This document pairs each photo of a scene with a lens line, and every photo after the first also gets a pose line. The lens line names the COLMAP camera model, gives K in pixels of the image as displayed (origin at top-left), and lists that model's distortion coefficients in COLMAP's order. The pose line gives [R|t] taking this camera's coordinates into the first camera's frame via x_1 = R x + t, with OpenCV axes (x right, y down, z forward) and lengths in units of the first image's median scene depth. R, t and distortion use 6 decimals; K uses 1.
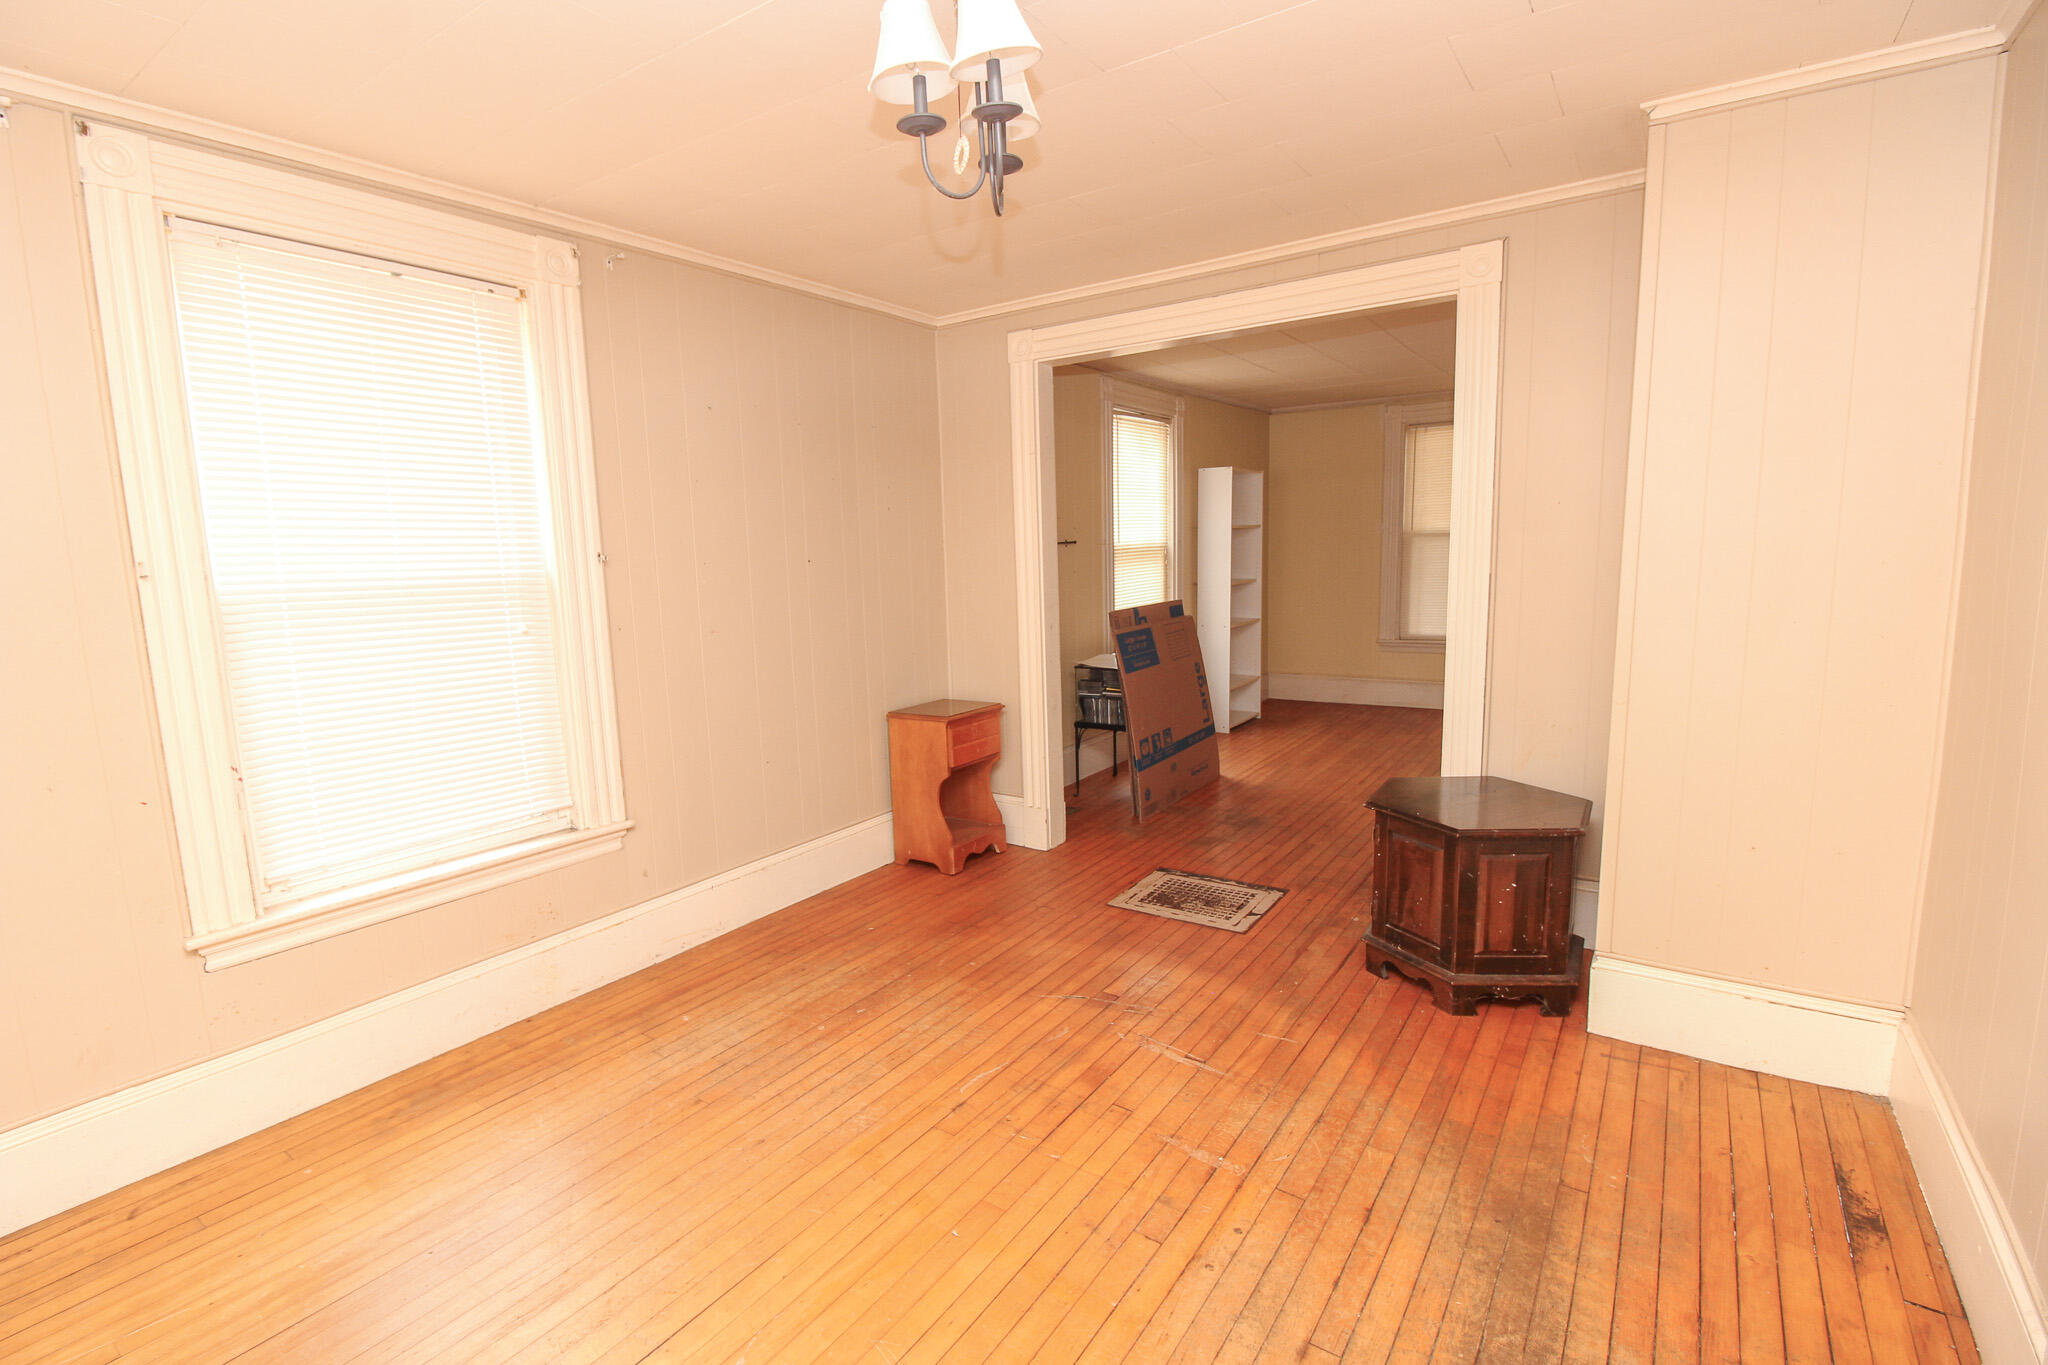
lens RADIAL K [[943.3, 0, 1003.3], [0, 943.3, 679.8], [0, 0, 1]] dist [-0.006787, -0.007968]
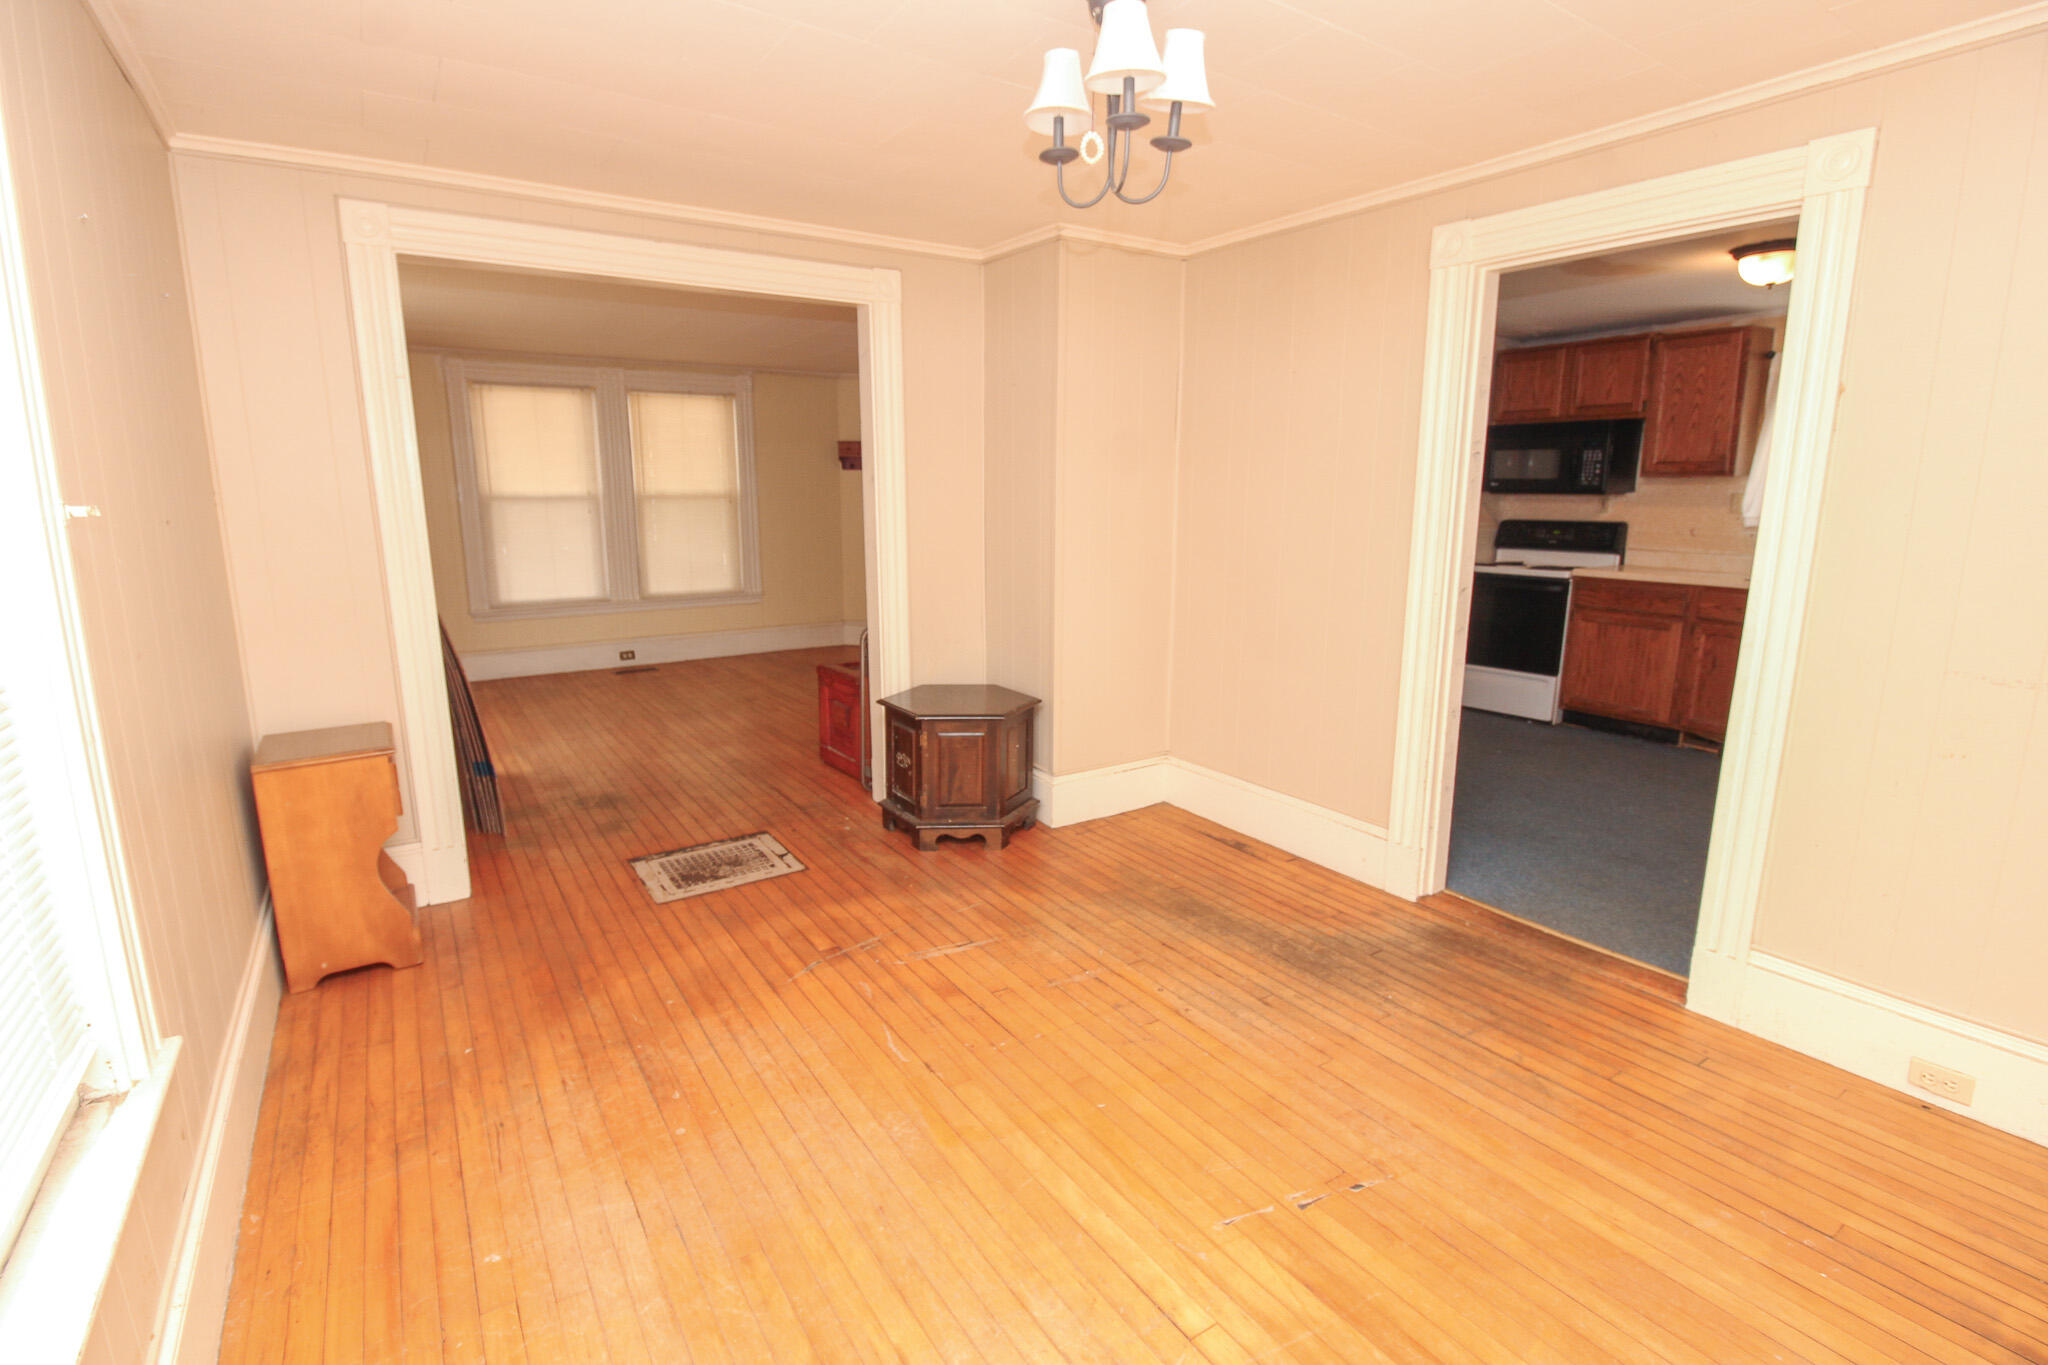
lens RADIAL K [[943.3, 0, 1005.1], [0, 943.3, 679.5], [0, 0, 1]] dist [-0.006787, -0.007968]
pose [[0.369779, -0.152220, 0.916566, -0.613917], [0.121891, 0.985910, 0.114561, -0.040045], [-0.921090, 0.069359, 0.383123, 0.363282]]
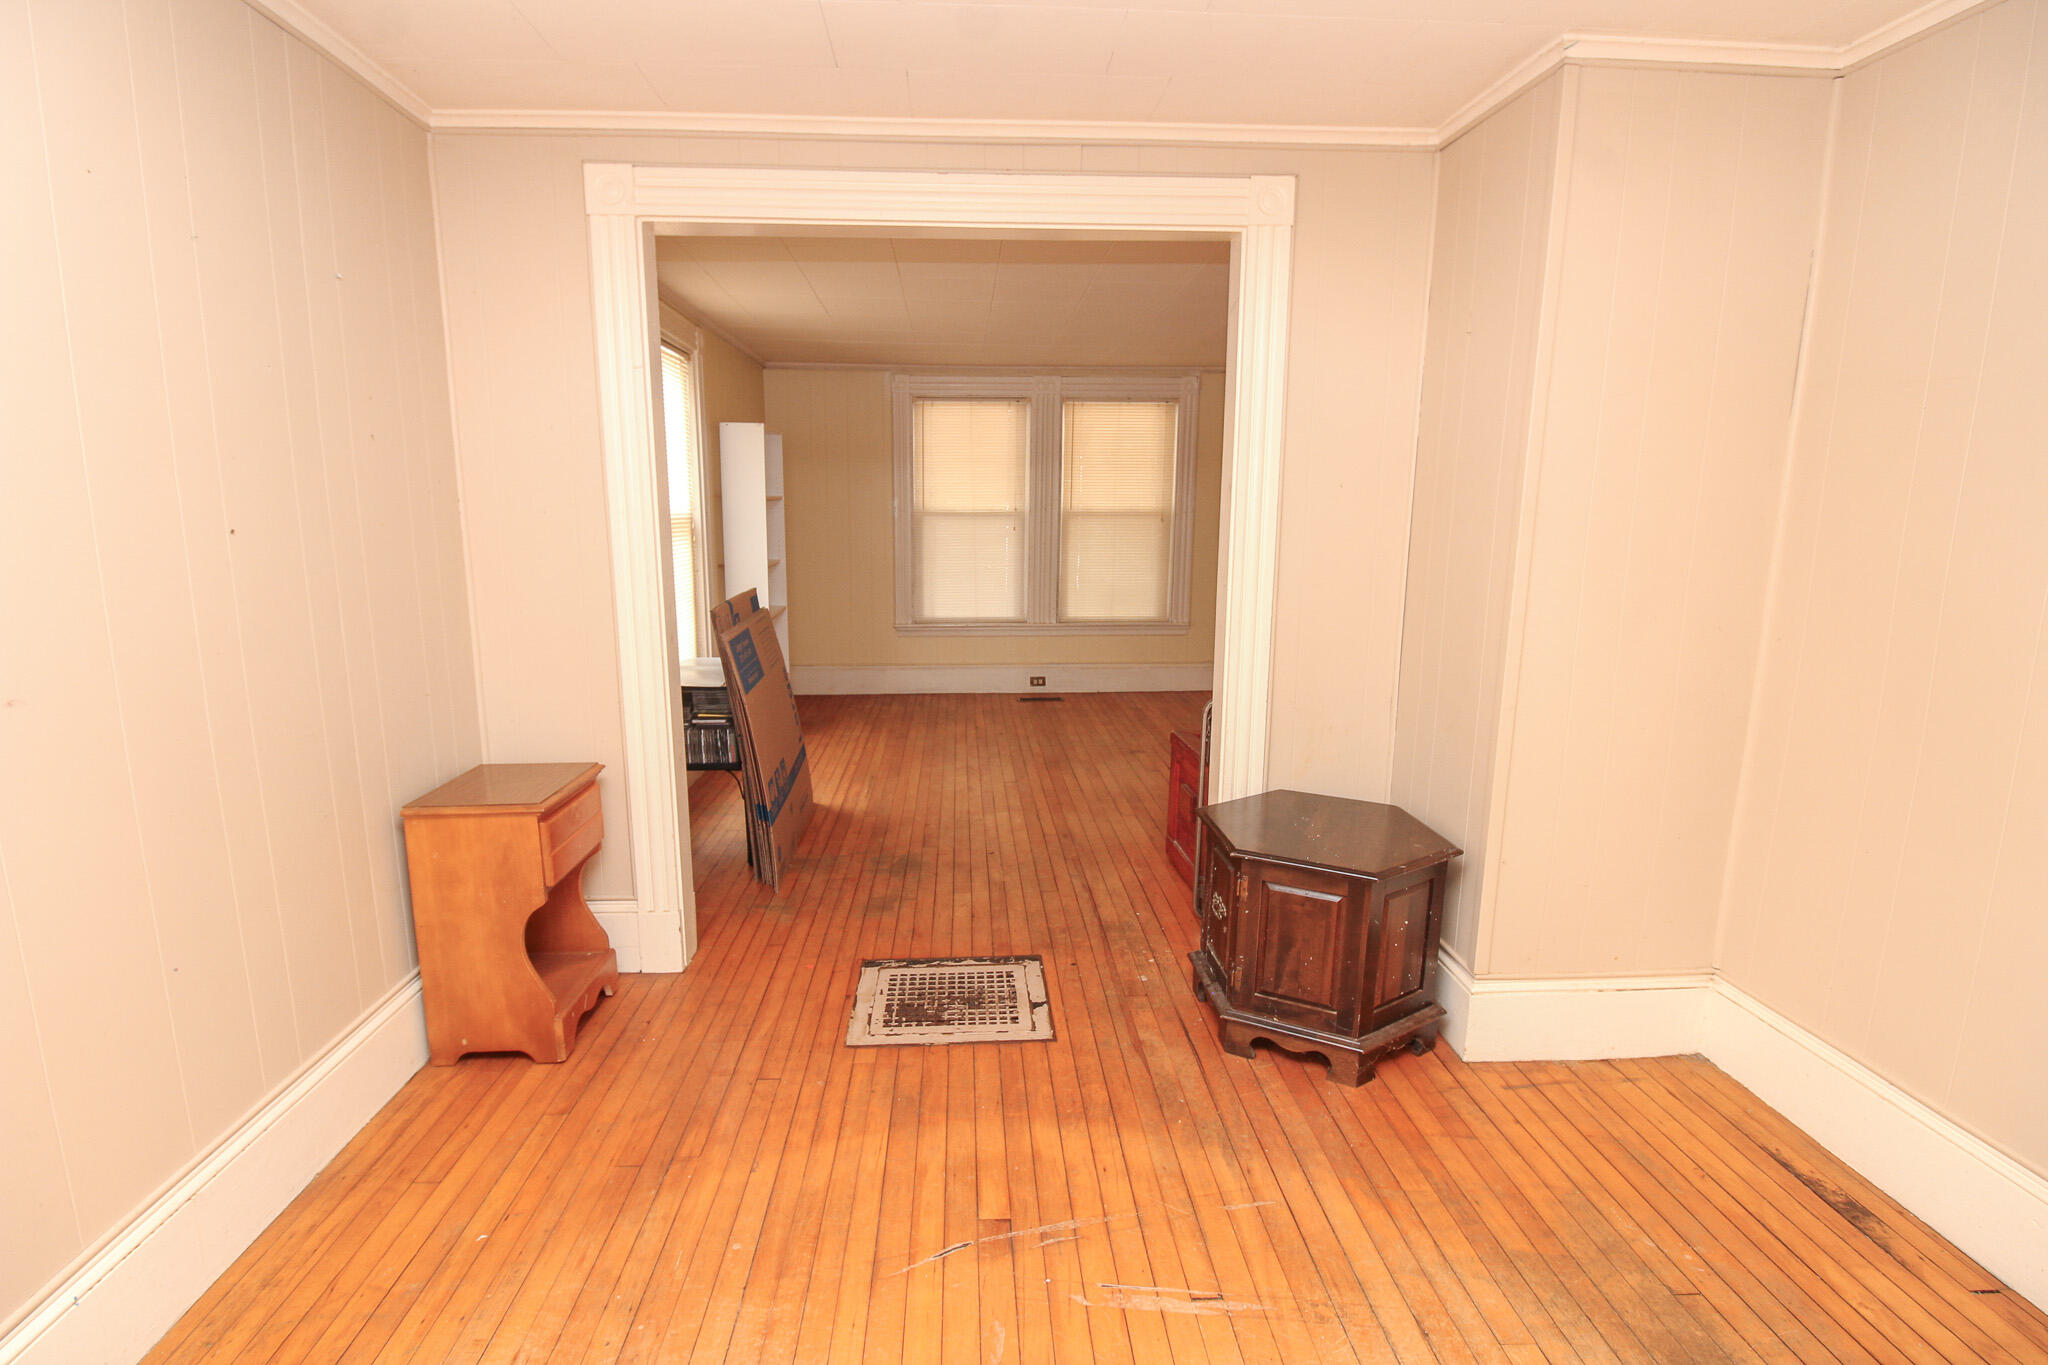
lens RADIAL K [[943.3, 0, 1006.4], [0, 943.3, 679.6], [0, 0, 1]] dist [-0.006787, -0.007968]
pose [[0.787913, -0.075114, 0.611188, -0.214117], [0.059272, 0.997175, 0.046140, -0.055676], [-0.612928, -0.000128, 0.790139, 0.425686]]
